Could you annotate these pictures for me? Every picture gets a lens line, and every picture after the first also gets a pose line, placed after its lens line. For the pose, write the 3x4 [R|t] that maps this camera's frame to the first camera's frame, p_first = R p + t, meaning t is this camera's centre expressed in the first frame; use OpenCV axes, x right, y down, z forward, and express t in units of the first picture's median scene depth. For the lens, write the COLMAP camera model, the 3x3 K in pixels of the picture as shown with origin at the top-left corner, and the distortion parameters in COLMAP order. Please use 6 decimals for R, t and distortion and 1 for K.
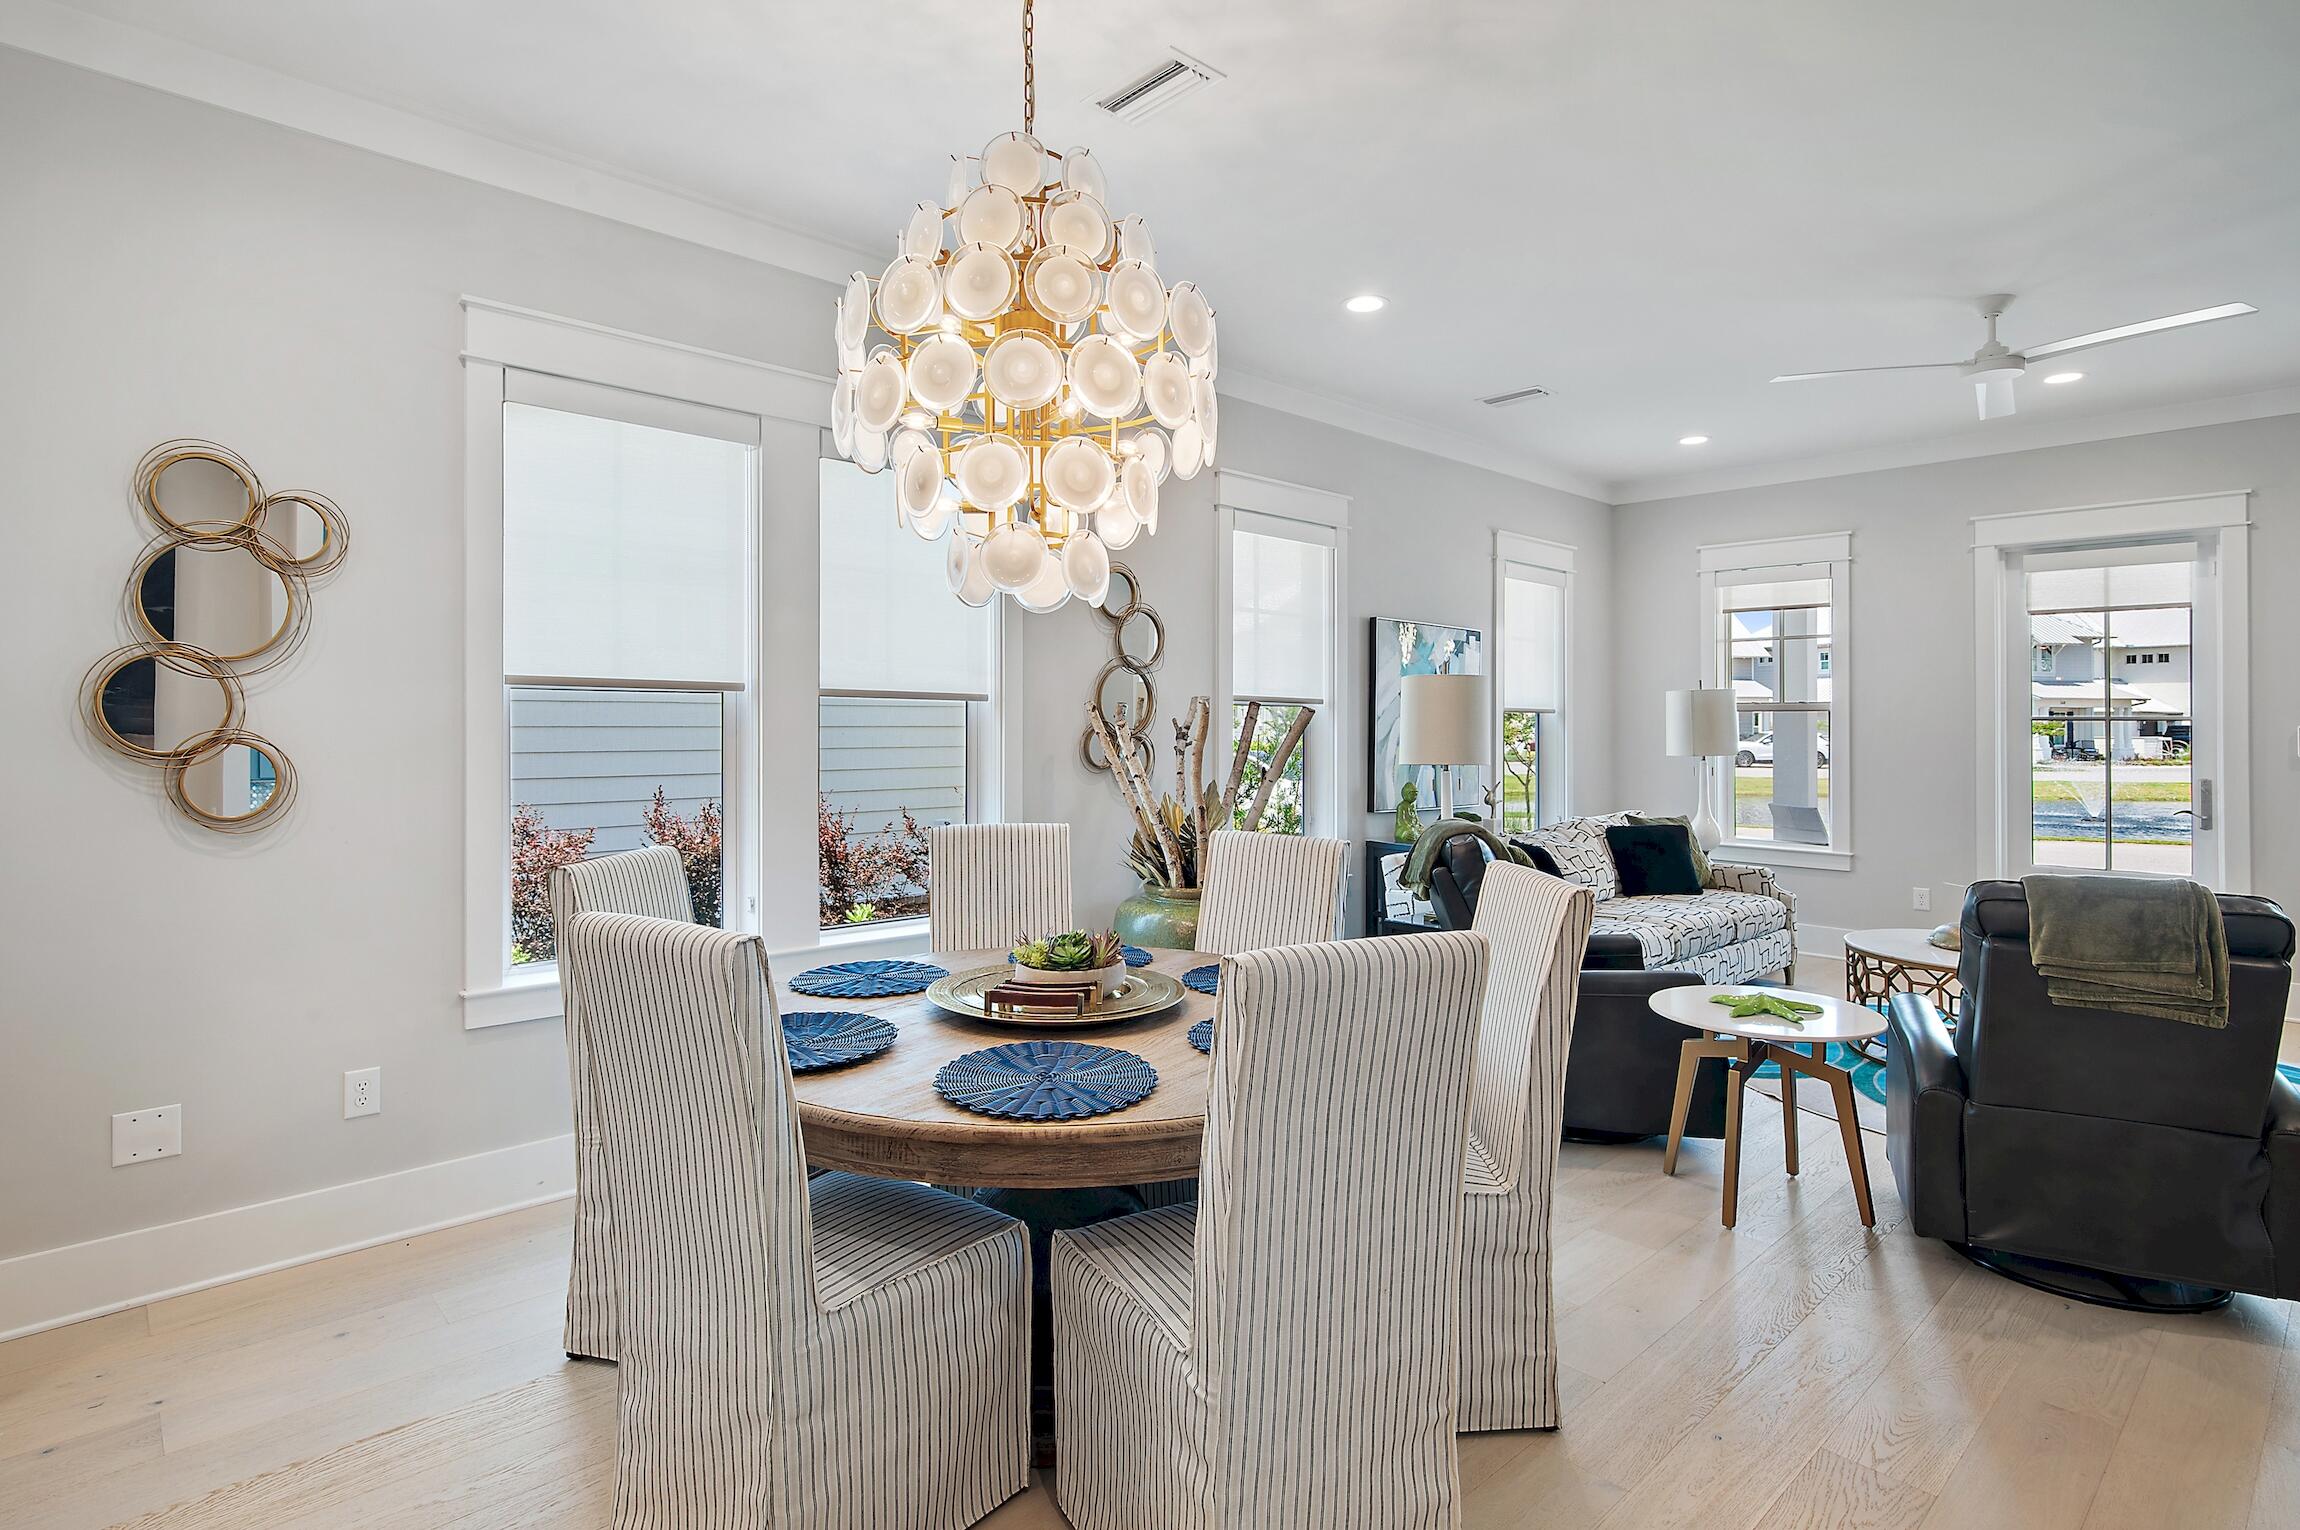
lens RADIAL K [[1152.9, 0, 1131.4], [0, 1152.9, 721.3], [0, 0, 1]] dist [-0.000806, 0.001622]
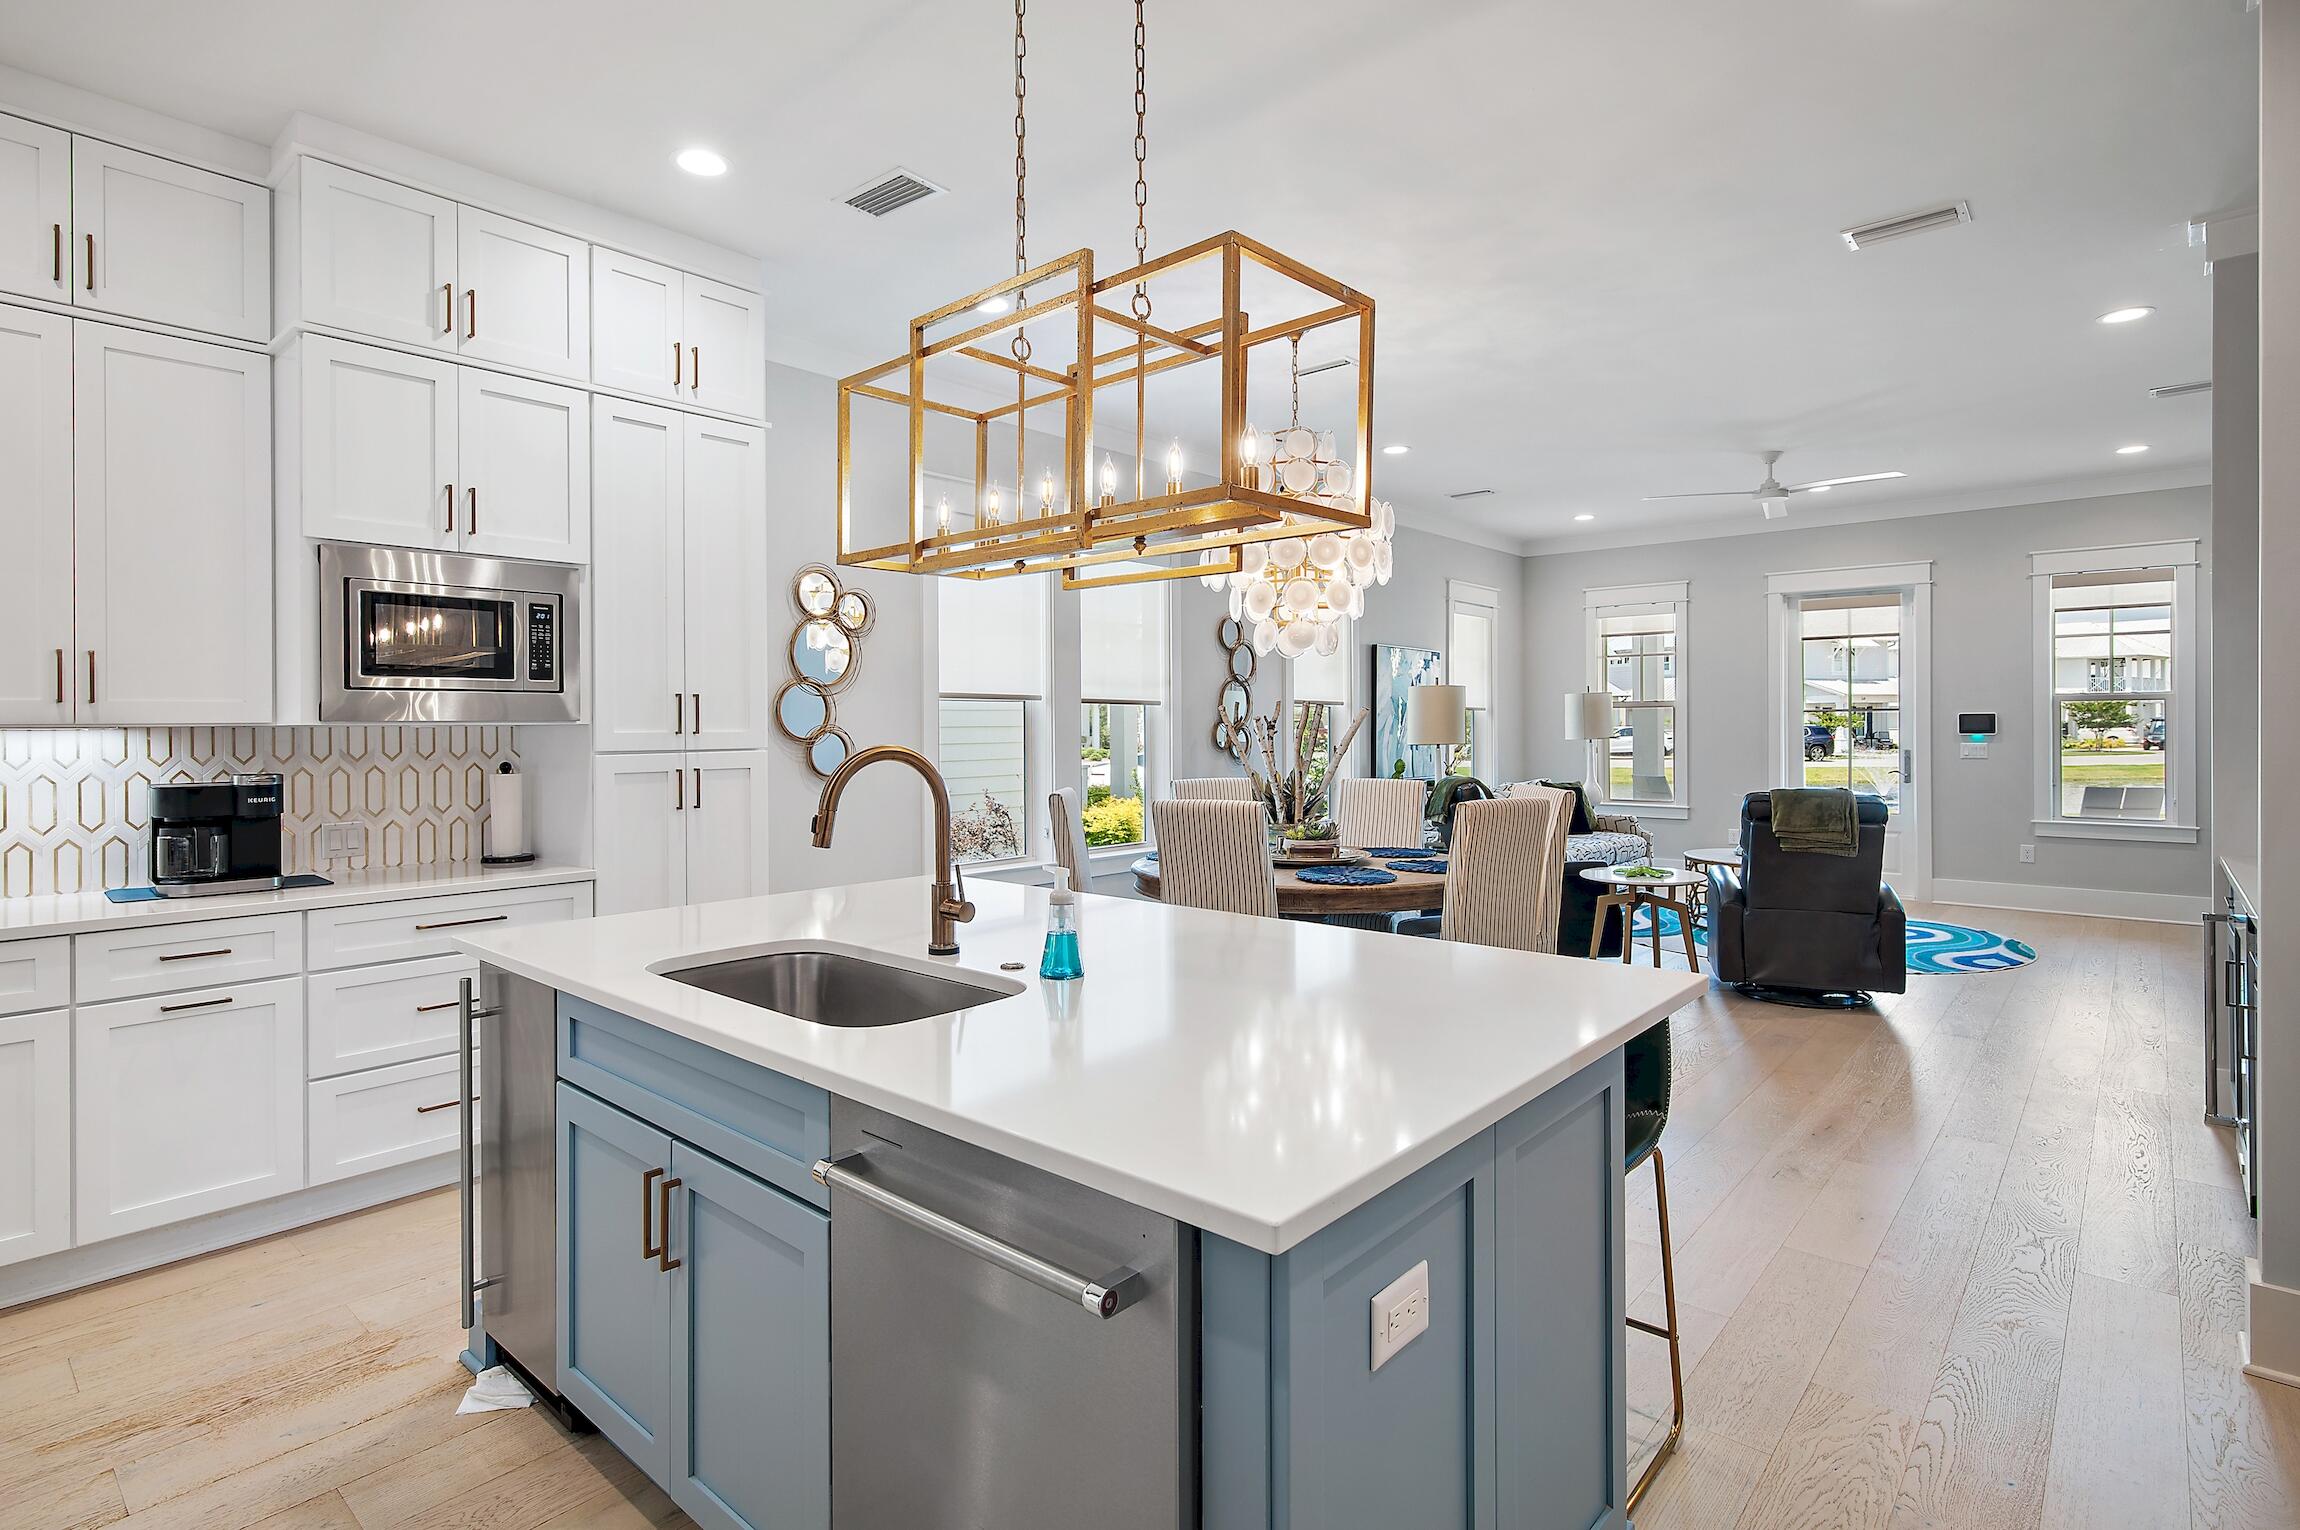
lens RADIAL K [[1156.5, 0, 1151.2], [0, 1156.5, 755.0], [0, 0, 1]] dist [0.004183, 0.001035]
pose [[0.992191, -0.014111, 0.123924, -0.247144], [0.010745, 0.999556, 0.027790, 0.004066], [-0.124261, -0.026241, 0.991903, -0.393327]]
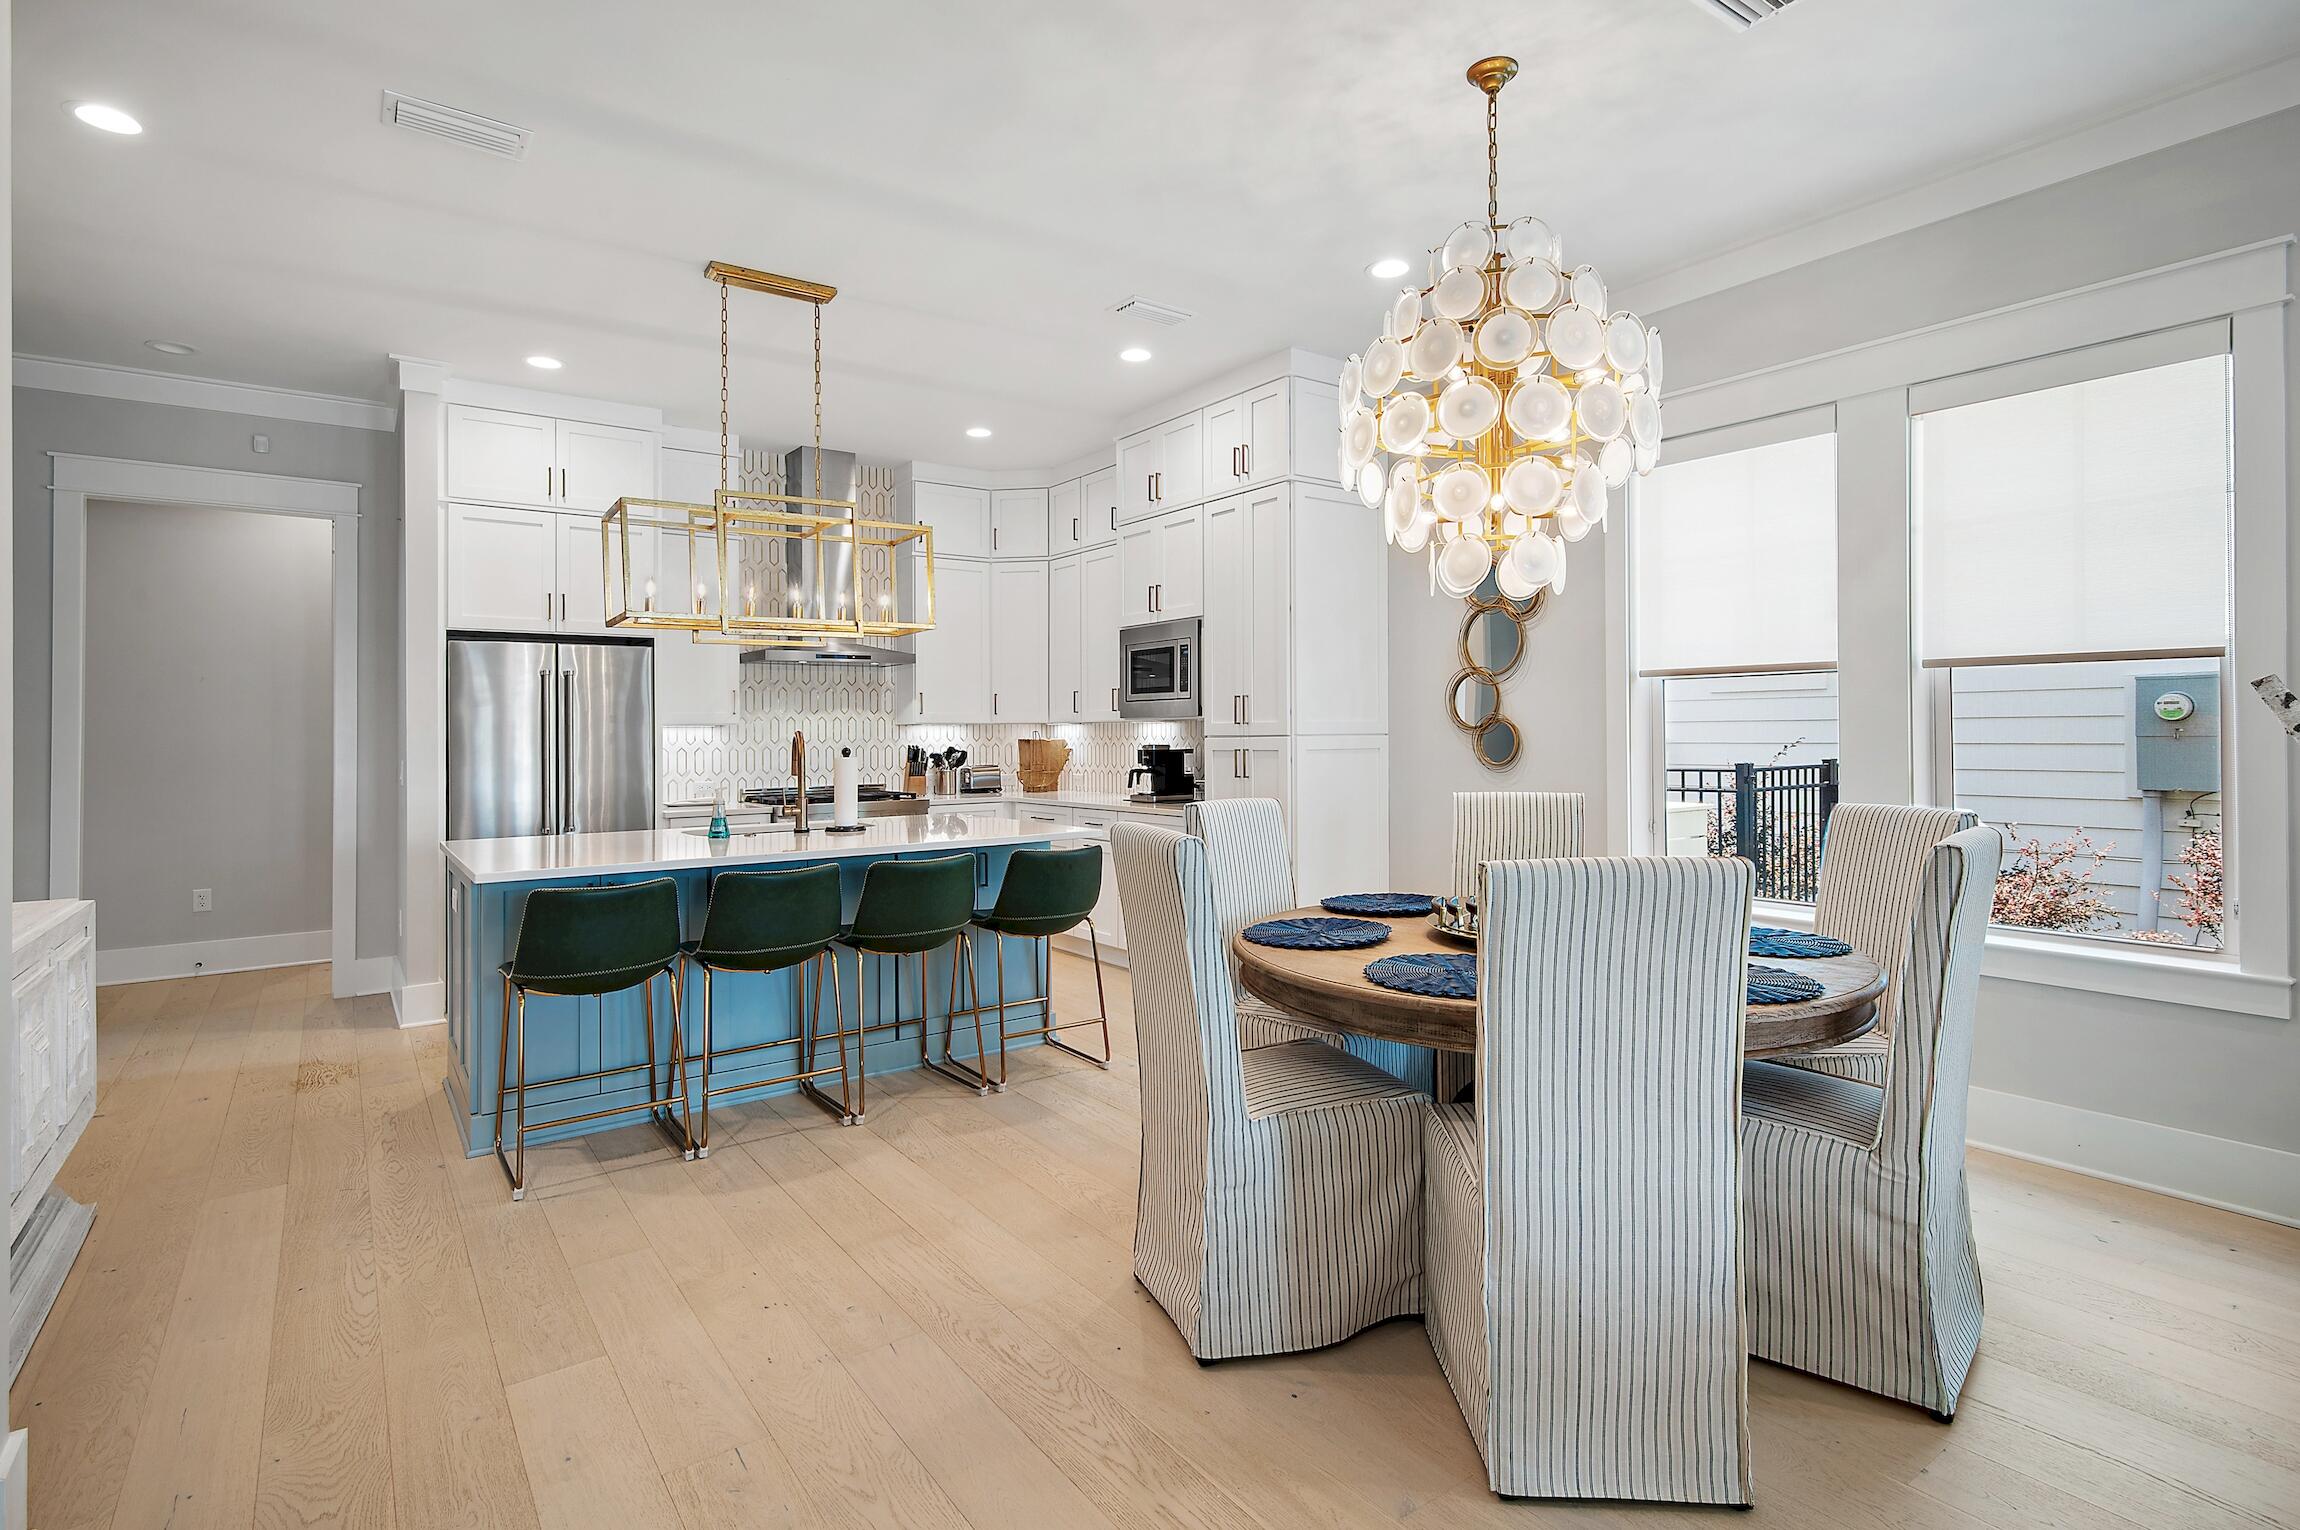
lens RADIAL K [[1121.4, 0, 1156.4], [0, 1121.4, 727.4], [0, 0, 1]] dist [0.000876, 0.000120]
pose [[-0.104303, -0.009609, -0.994499, 0.472333], [0.010854, 0.999883, -0.010799, 0.019446], [0.994486, -0.011920, -0.104186, 0.327237]]
